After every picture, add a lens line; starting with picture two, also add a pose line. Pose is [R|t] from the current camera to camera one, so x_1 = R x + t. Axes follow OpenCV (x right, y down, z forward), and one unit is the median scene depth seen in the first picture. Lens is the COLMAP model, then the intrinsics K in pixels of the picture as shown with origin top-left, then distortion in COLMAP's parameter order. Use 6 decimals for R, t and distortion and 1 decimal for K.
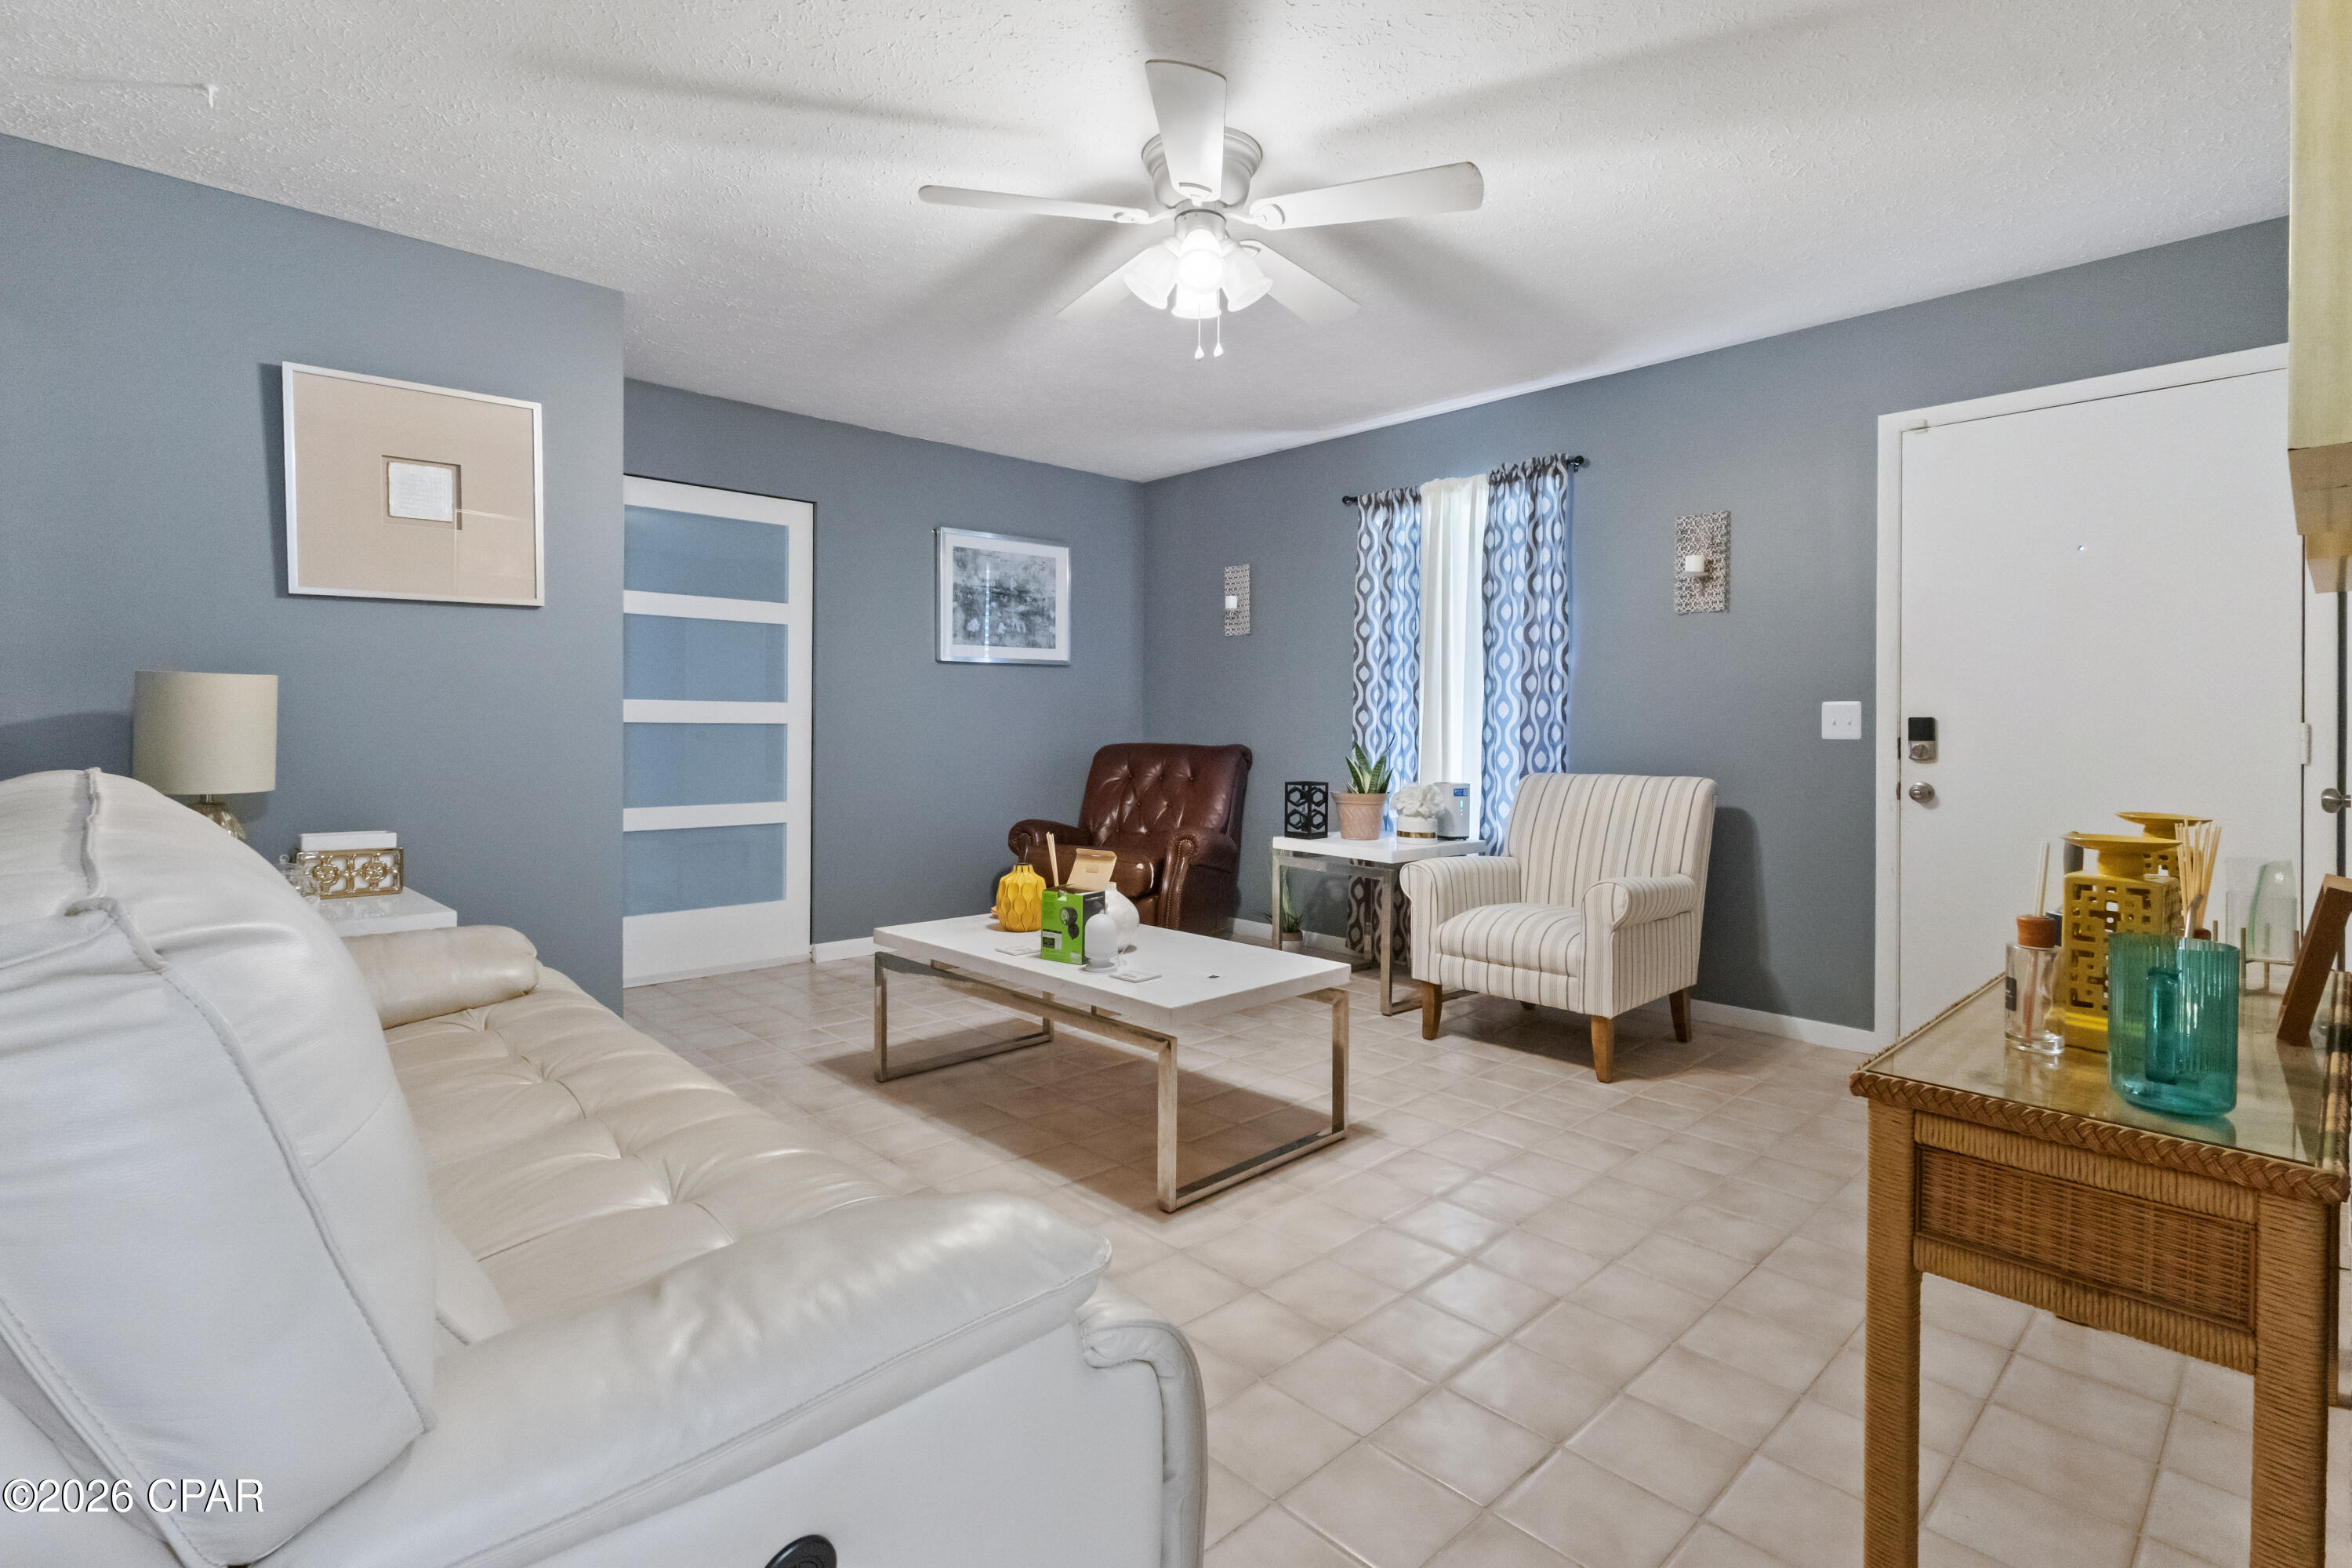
lens RADIAL K [[1112.1, 0, 1170.7], [0, 1112.1, 718.1], [0, 0, 1]] dist [-0.001581, -0.000086]
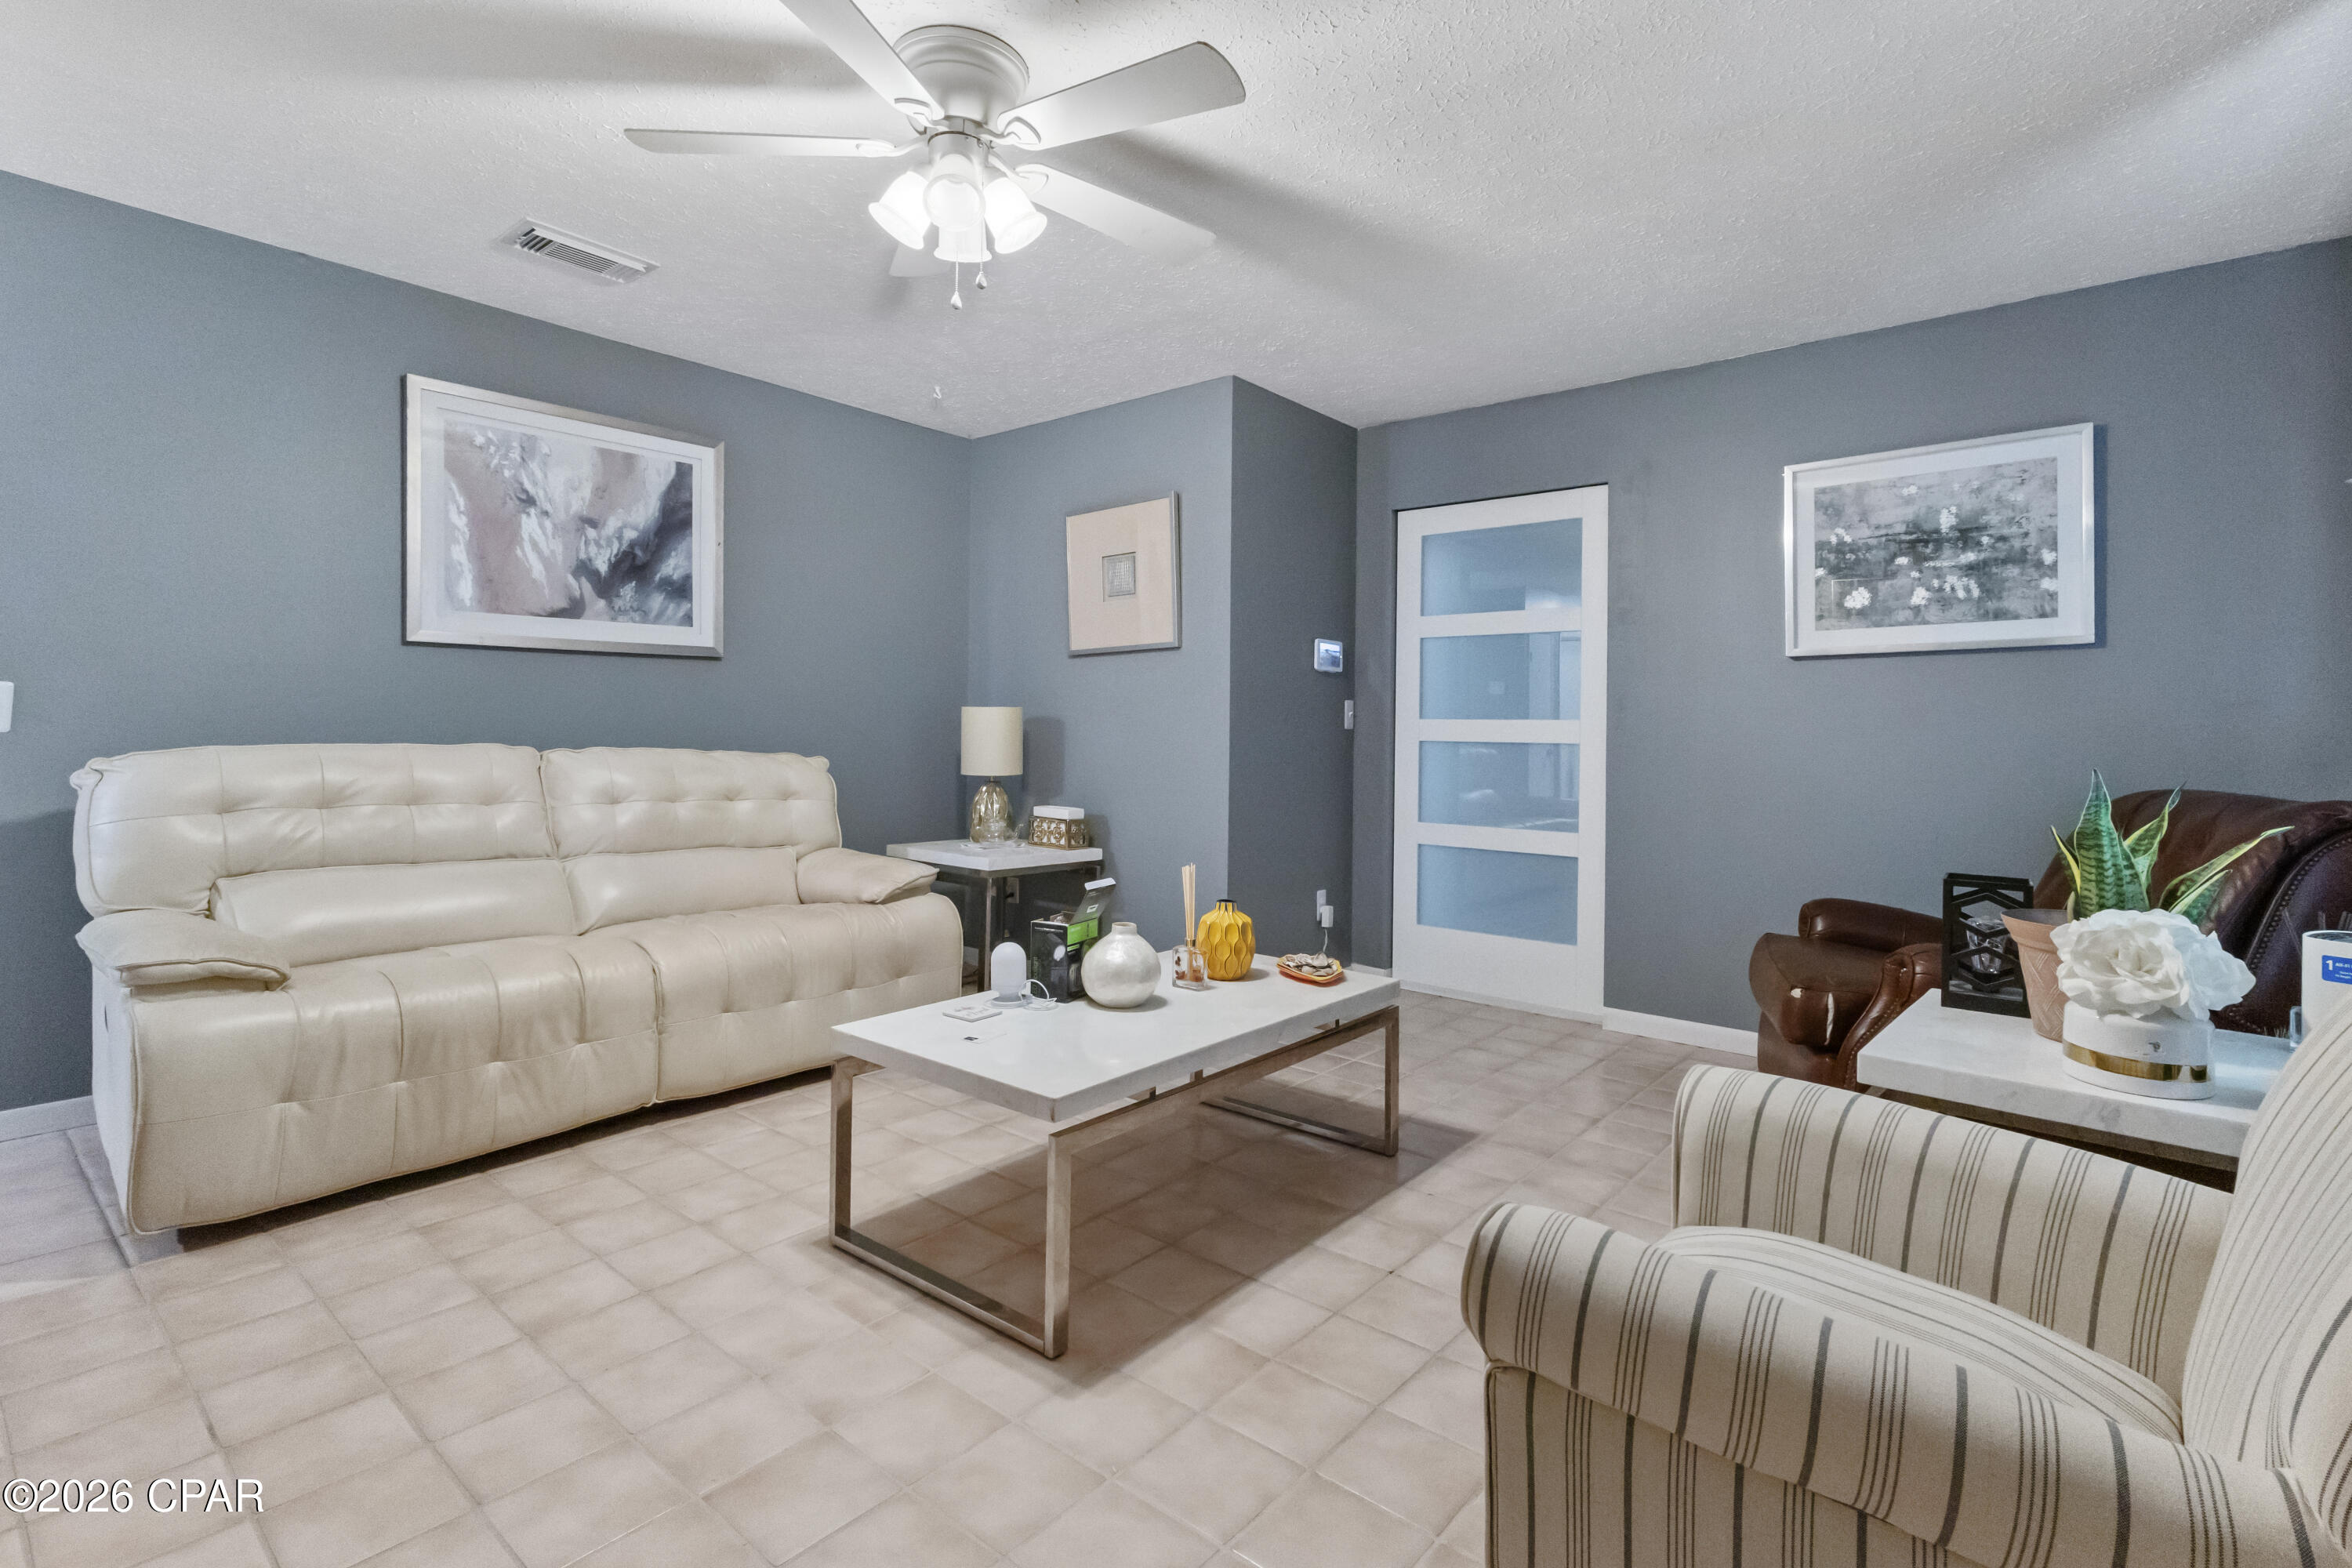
lens RADIAL K [[1109.5, 0, 1170.0], [0, 1109.5, 737.6], [0, 0, 1]] dist [0.000675, 0.000242]
pose [[0.109716, -0.001053, -0.993962, 0.443536], [-0.008808, 0.999959, -0.002032, 0.004243], [0.993924, 0.008978, 0.109702, 0.535265]]
